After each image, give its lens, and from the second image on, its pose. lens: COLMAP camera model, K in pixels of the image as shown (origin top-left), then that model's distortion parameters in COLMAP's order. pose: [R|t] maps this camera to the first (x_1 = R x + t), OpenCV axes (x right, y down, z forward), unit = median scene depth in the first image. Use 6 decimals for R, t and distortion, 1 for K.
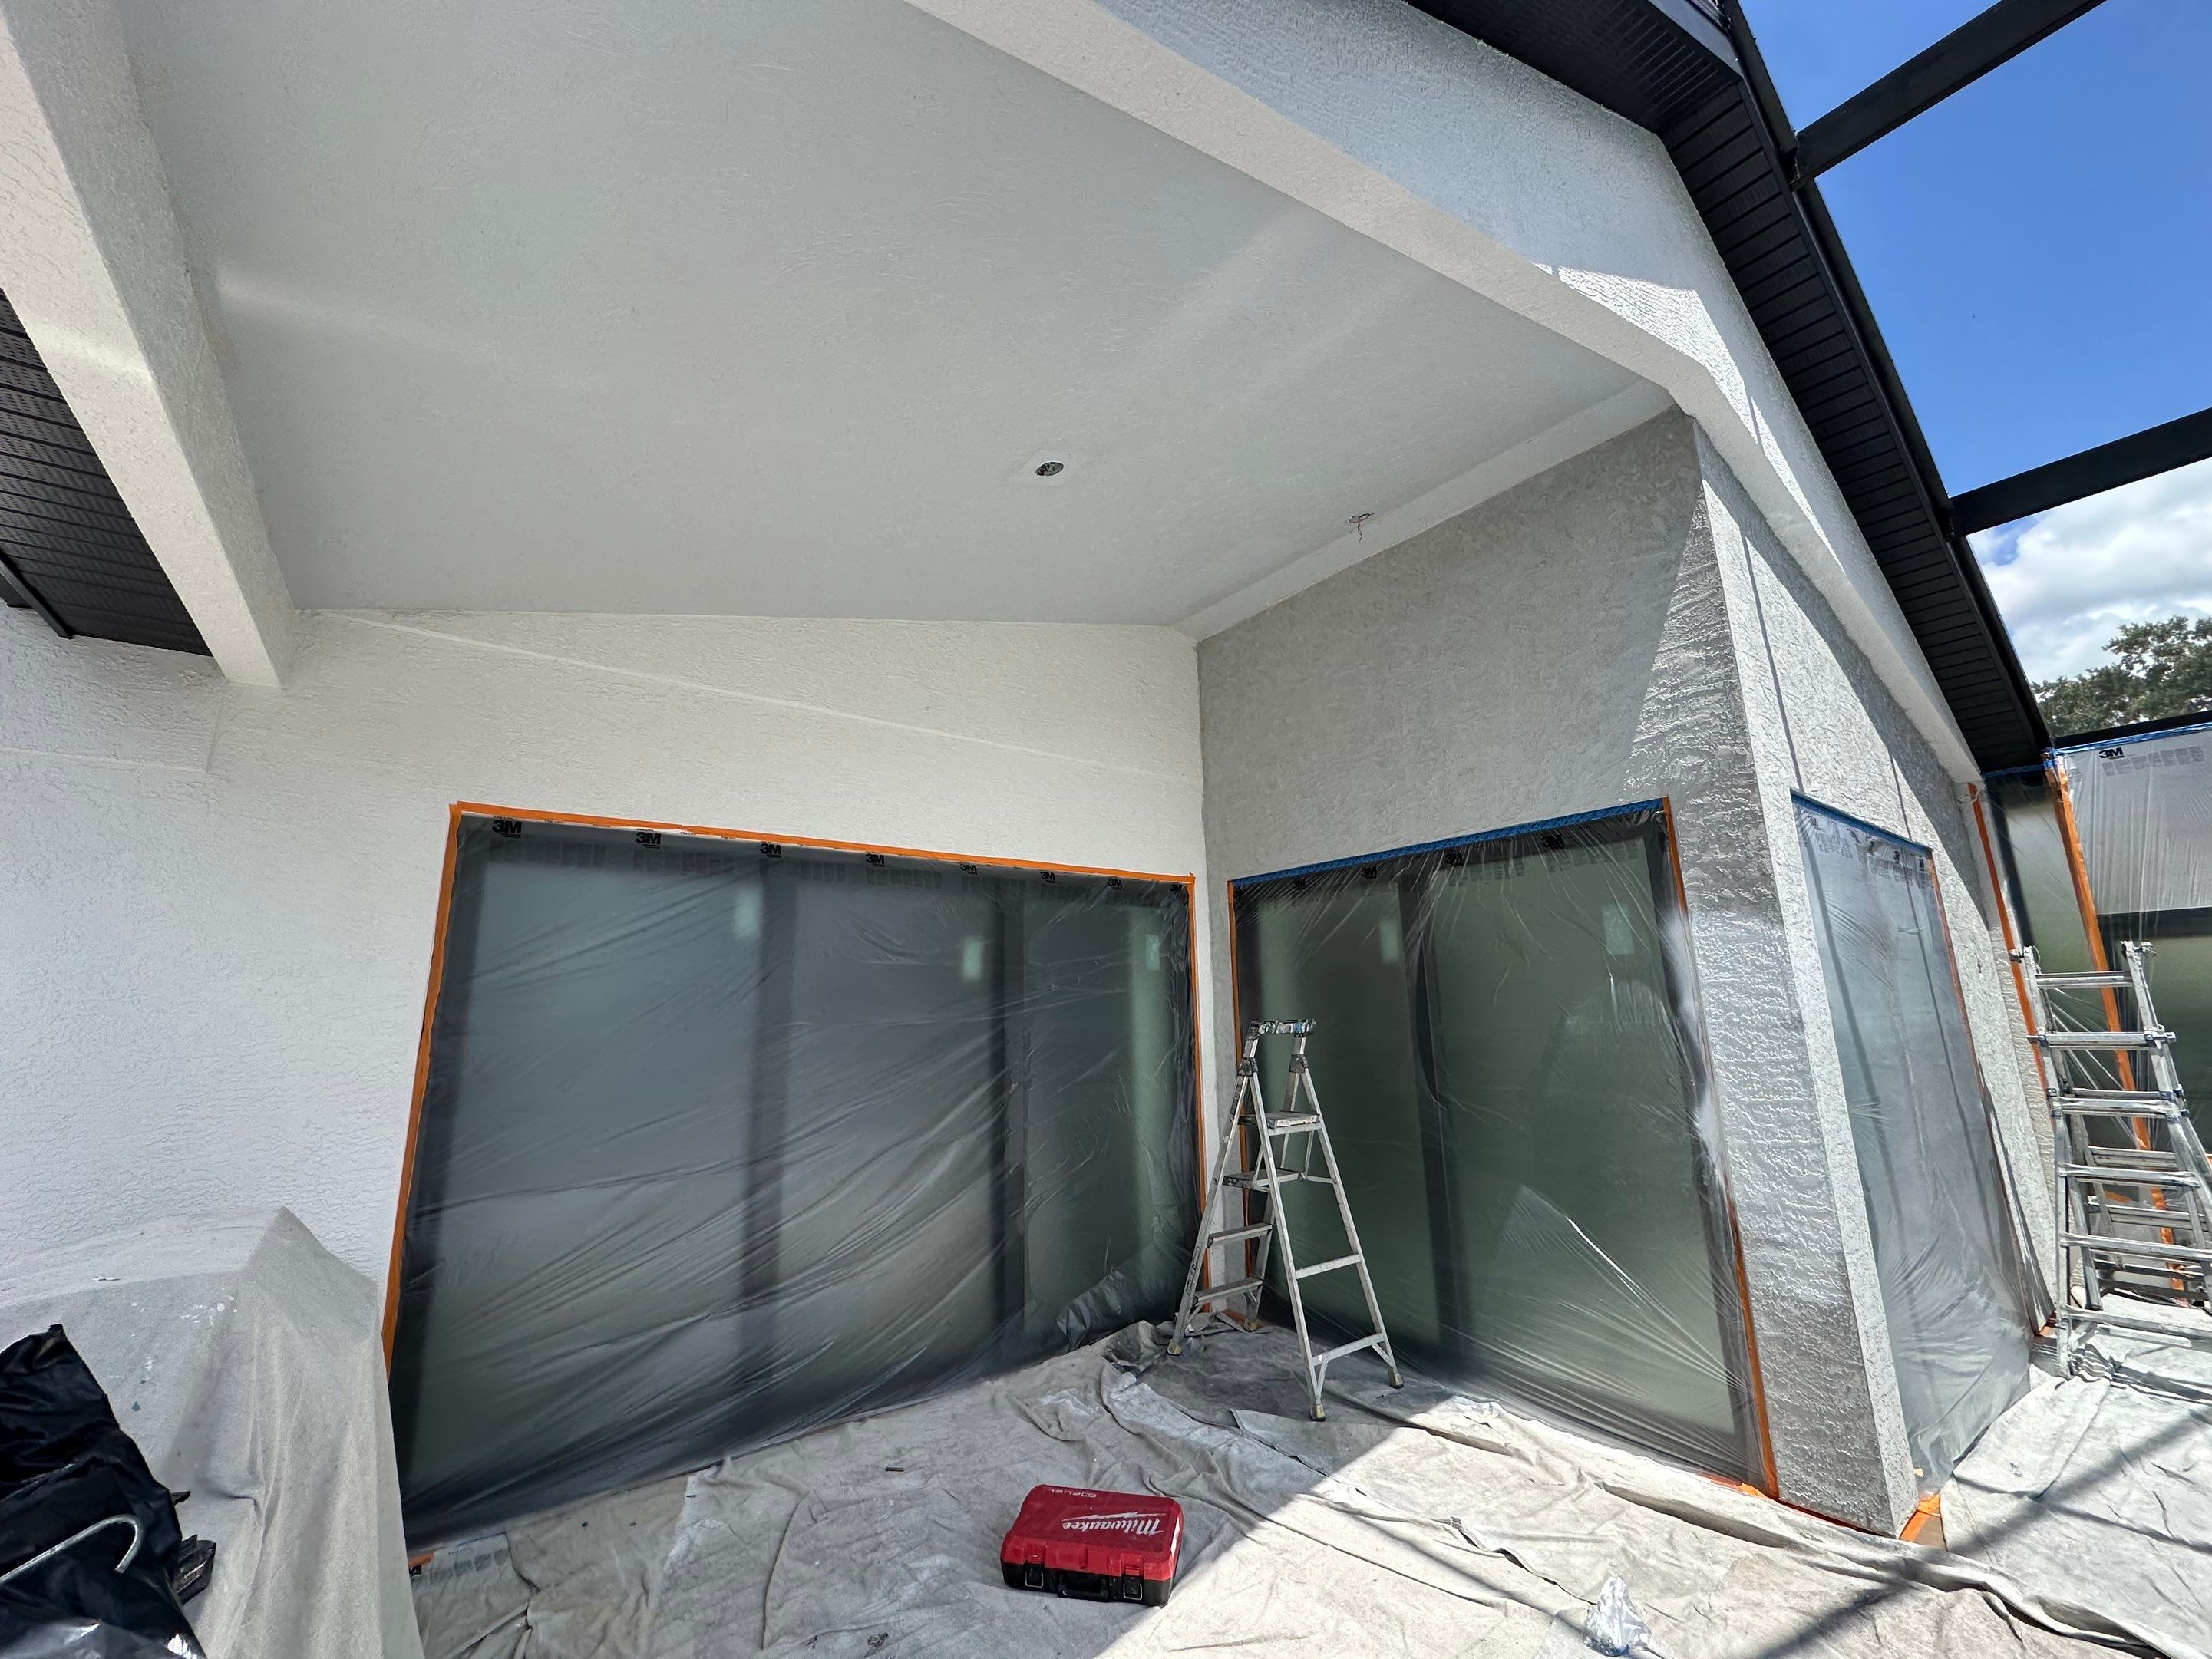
lens RADIAL K [[879.3, 0, 1099.0], [0, 879.3, 830.8], [0, 0, 1]] dist [-0.003954, 0.000481]
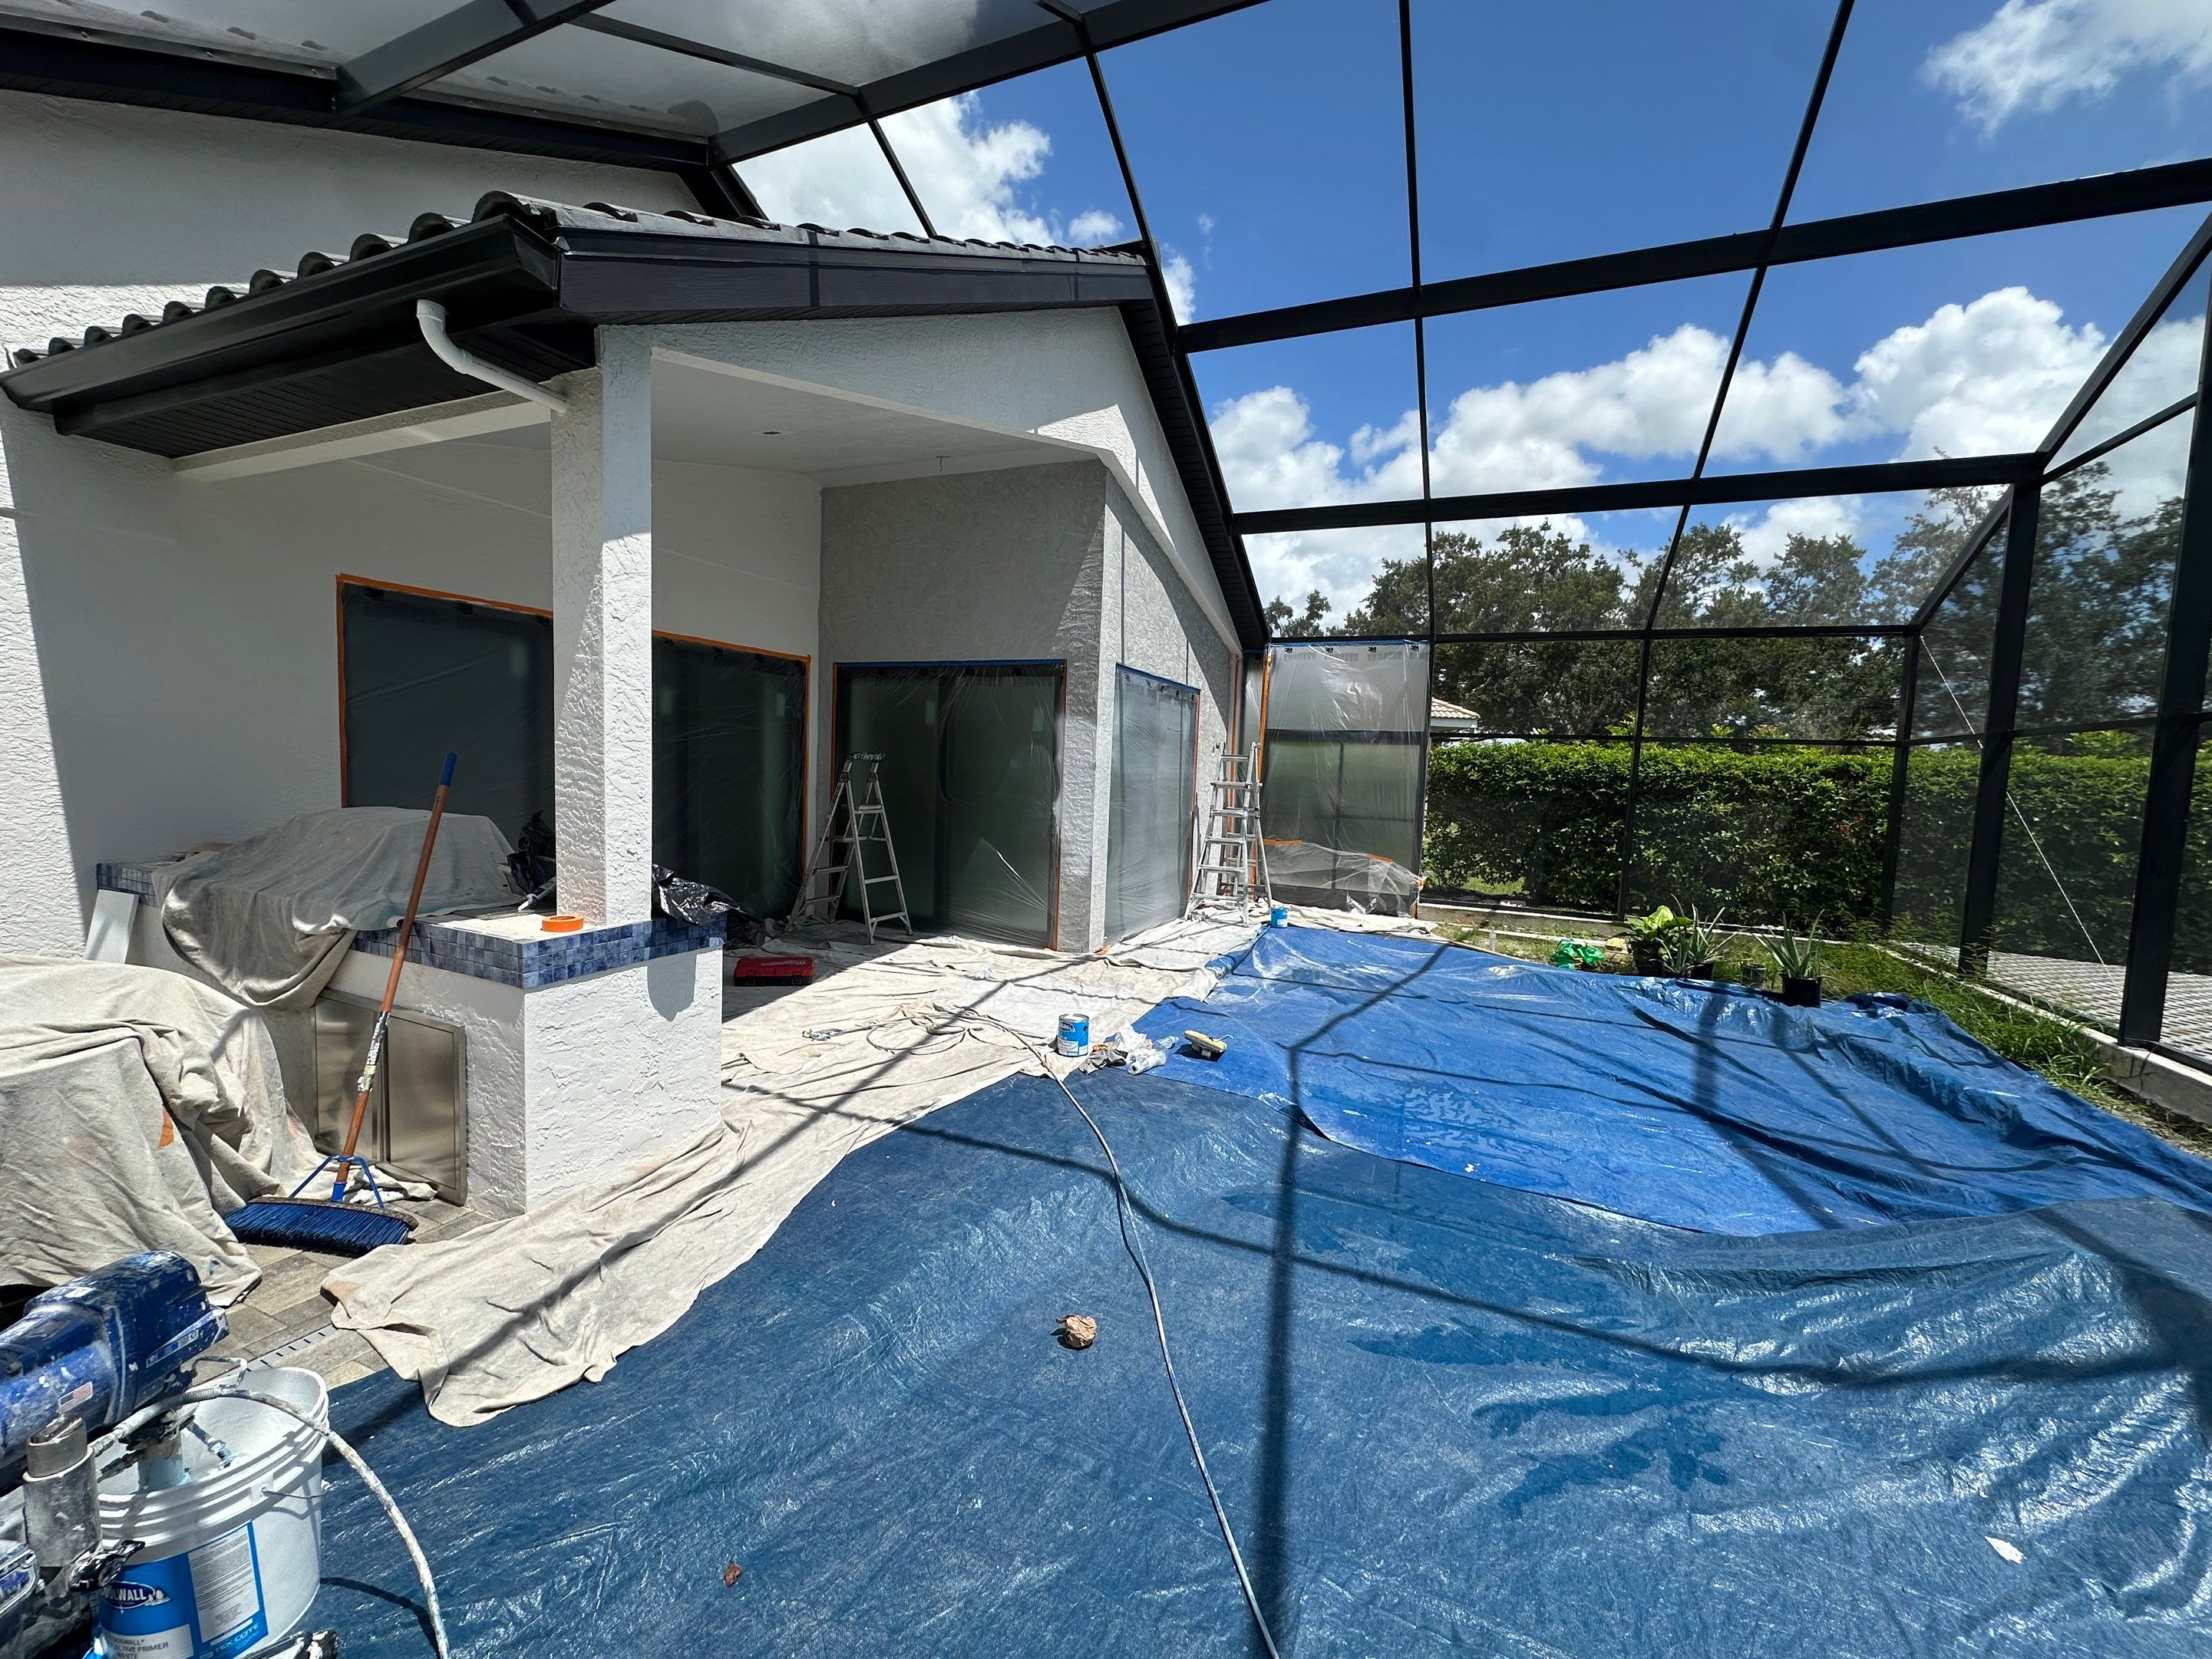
lens RADIAL K [[879.3, 0, 1102.8], [0, 879.3, 832.1], [0, 0, 1]] dist [-0.003954, 0.000481]
pose [[0.868436, 0.018101, 0.495471, -0.257754], [-0.158746, 0.956876, 0.243285, -0.139543], [-0.469700, -0.289931, 0.833859, -0.757847]]
